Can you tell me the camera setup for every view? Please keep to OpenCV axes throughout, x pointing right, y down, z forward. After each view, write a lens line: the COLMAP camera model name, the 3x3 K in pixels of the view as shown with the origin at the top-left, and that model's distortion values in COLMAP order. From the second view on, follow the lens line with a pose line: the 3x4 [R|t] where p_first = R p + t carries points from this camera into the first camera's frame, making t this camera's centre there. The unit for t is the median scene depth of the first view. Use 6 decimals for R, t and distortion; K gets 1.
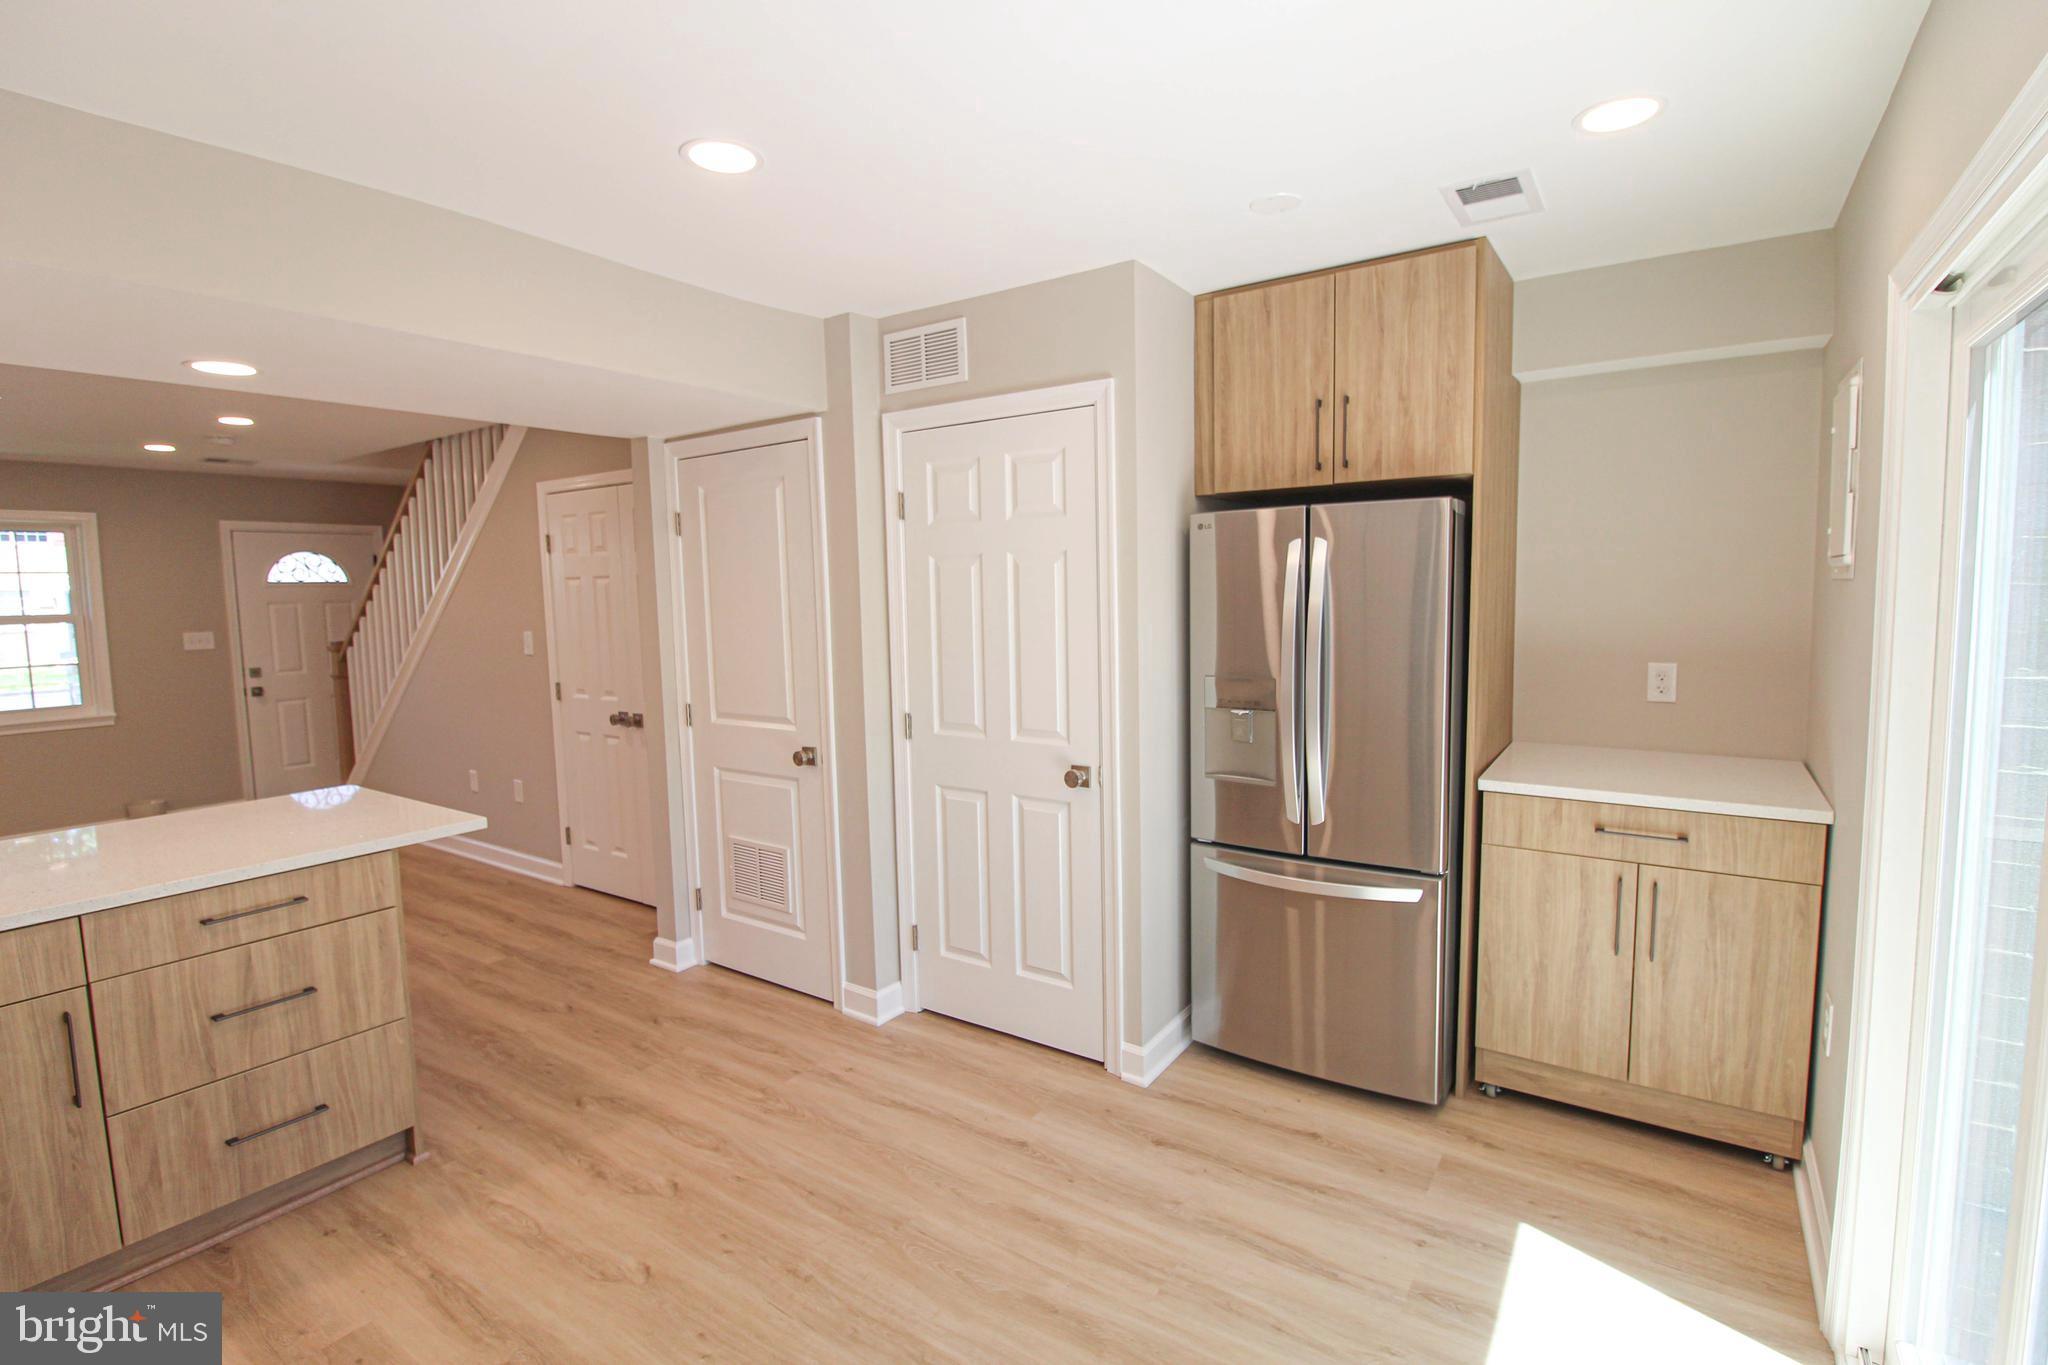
lens RADIAL K [[949.0, 0, 1033.3], [0, 949.0, 668.2], [0, 0, 1]] dist [0.001722, -0.014679]
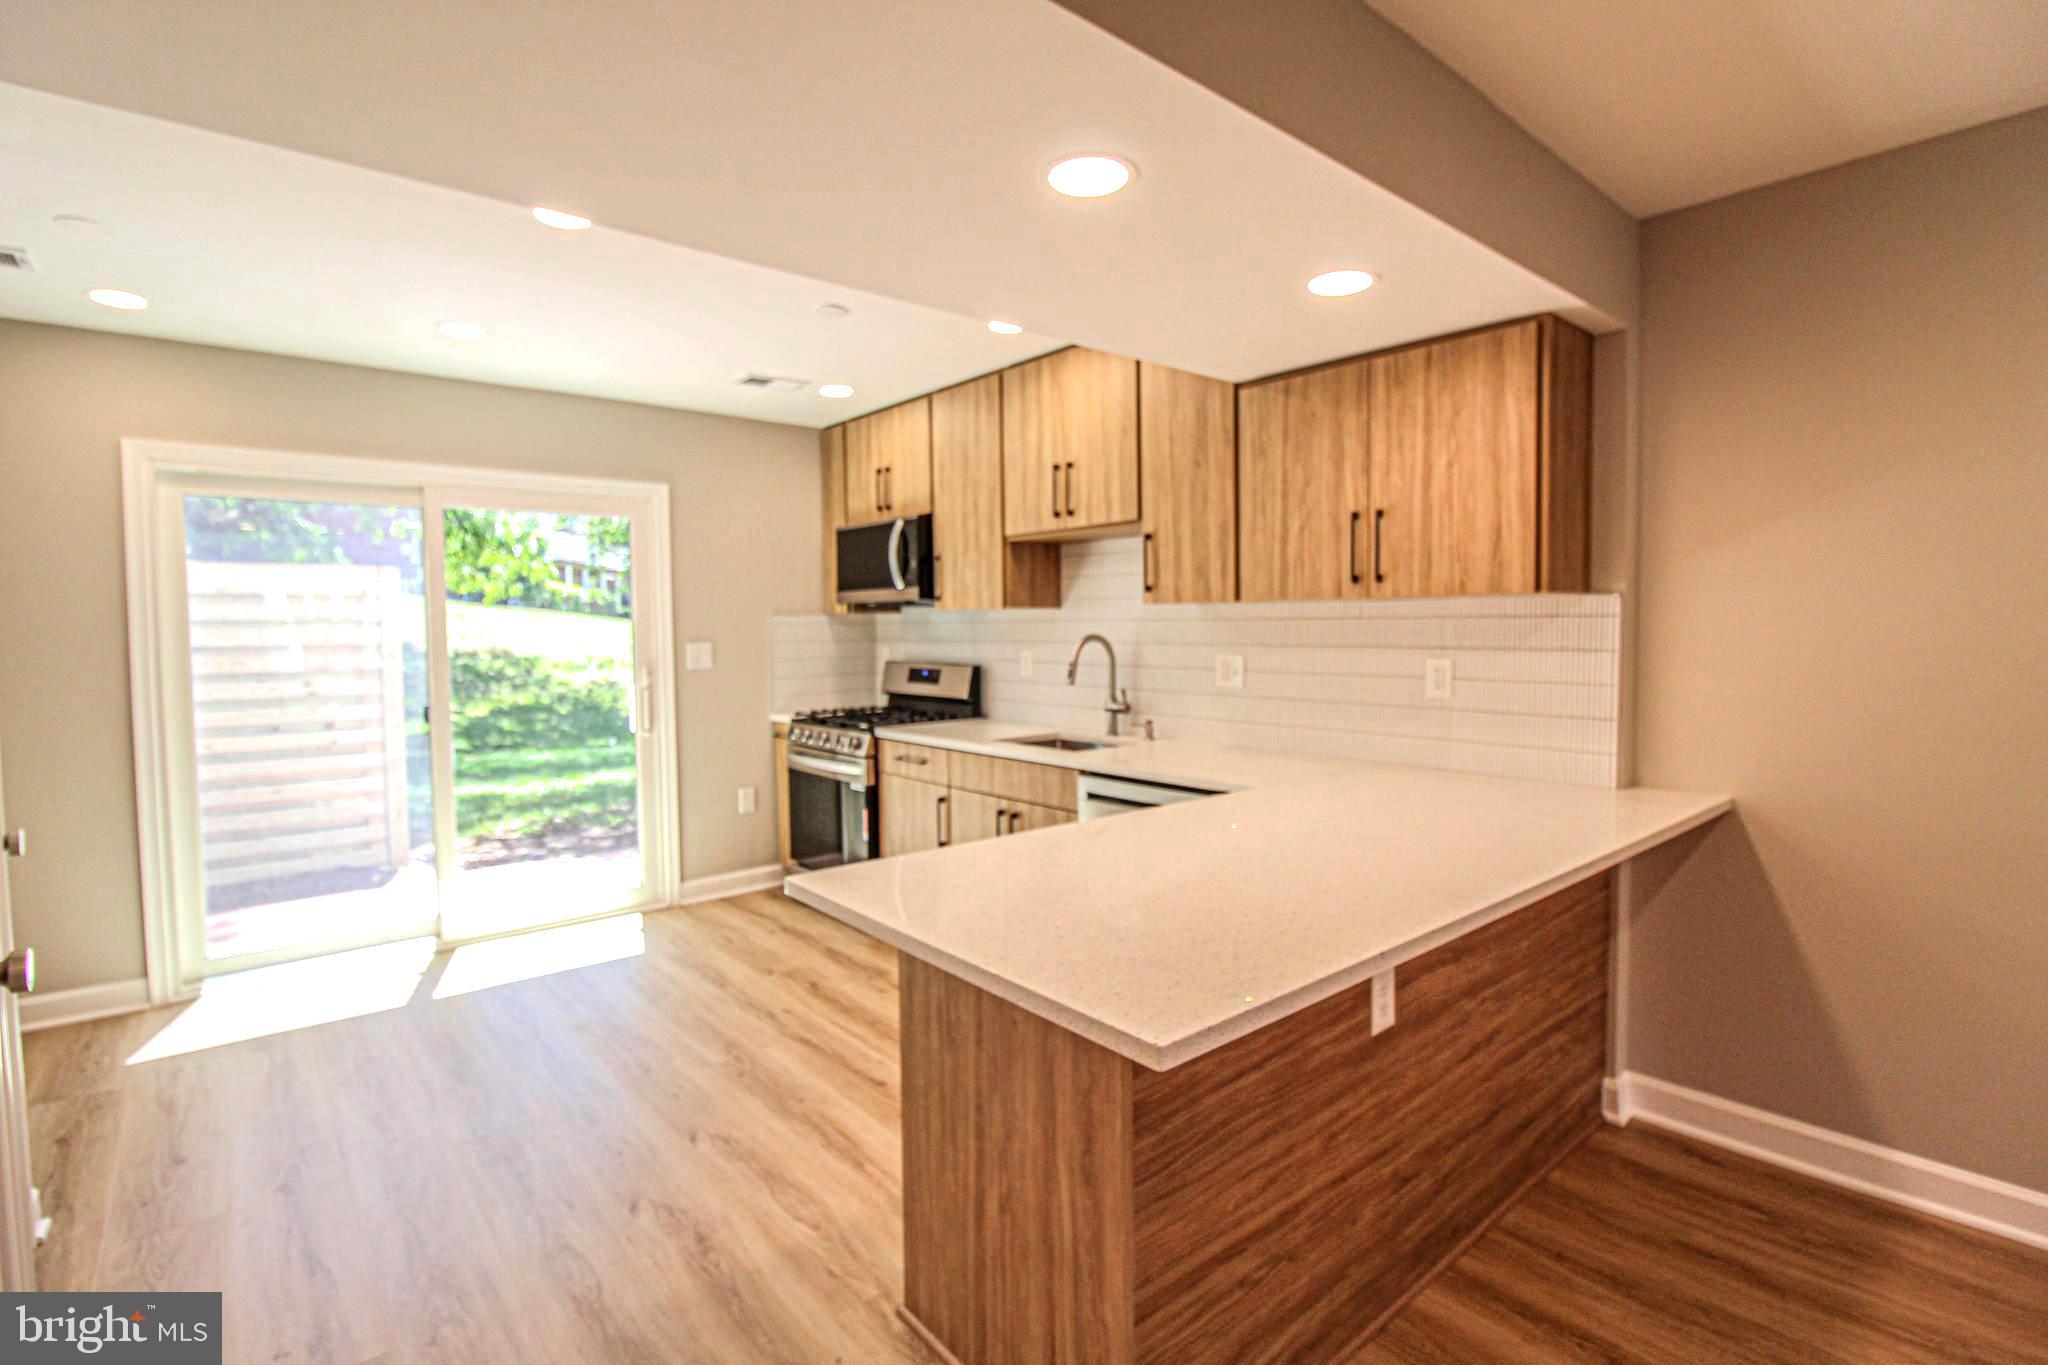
lens RADIAL K [[949.0, 0, 1033.3], [0, 949.0, 668.2], [0, 0, 1]] dist [0.001722, -0.014679]
pose [[-0.964111, 0.016851, 0.264966, -0.885379], [0.051278, 0.991012, 0.123553, -0.055430], [-0.260502, 0.132706, -0.956309, 1.506693]]
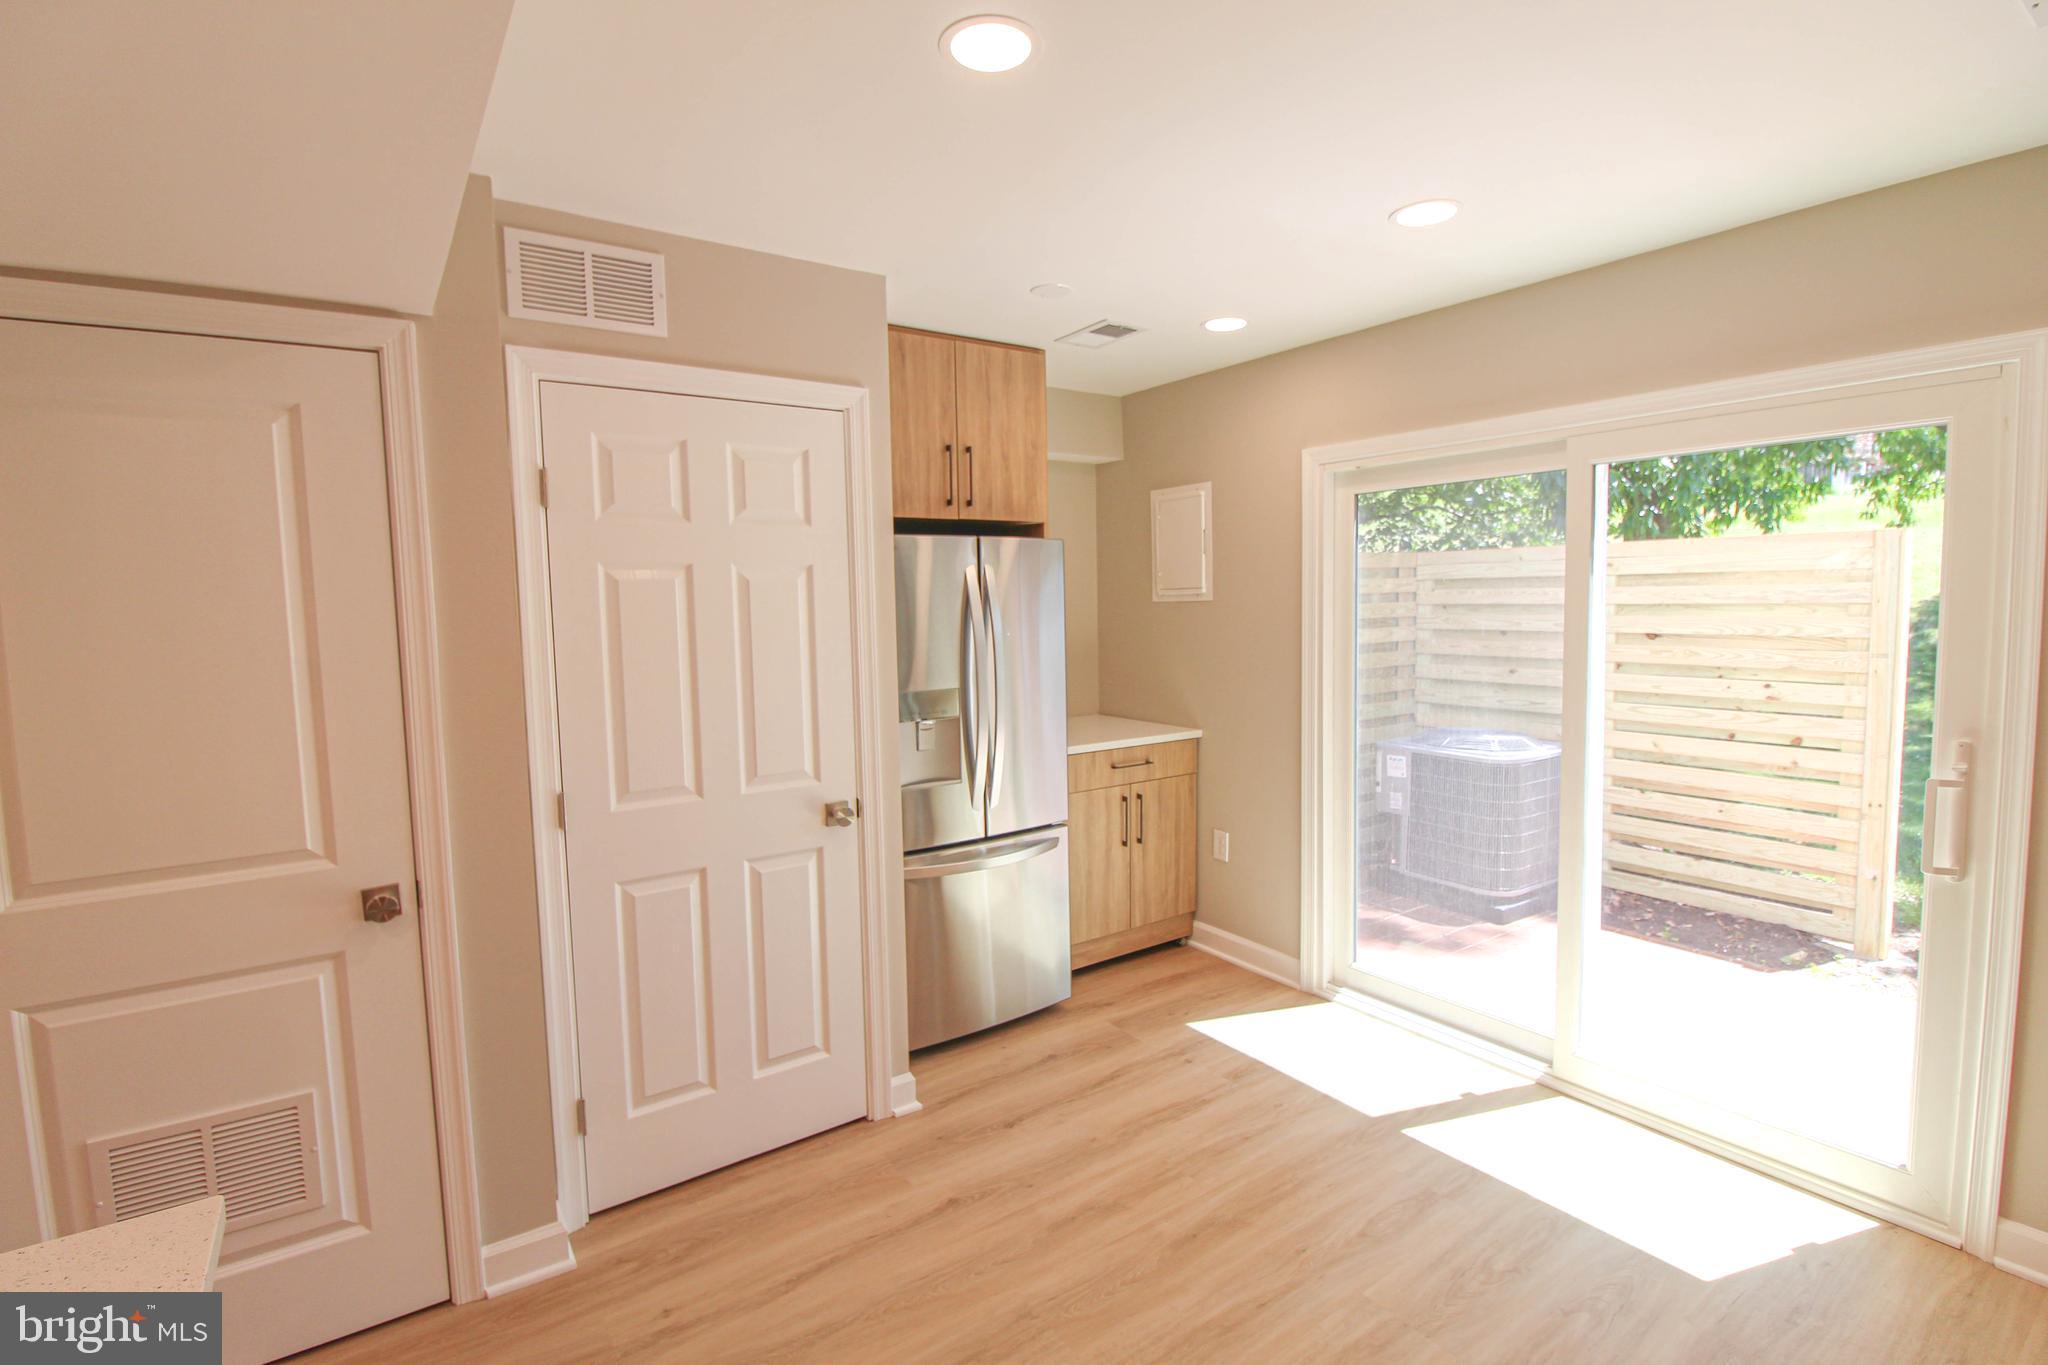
lens RADIAL K [[950.0, 0, 1030.6], [0, 950.0, 666.9], [0, 0, 1]] dist [0.001663, -0.014149]
pose [[0.352718, -0.054464, 0.934143, -0.775516], [0.091094, 0.995561, 0.023649, -0.032605], [-0.931285, 0.076754, 0.356114, 0.524650]]
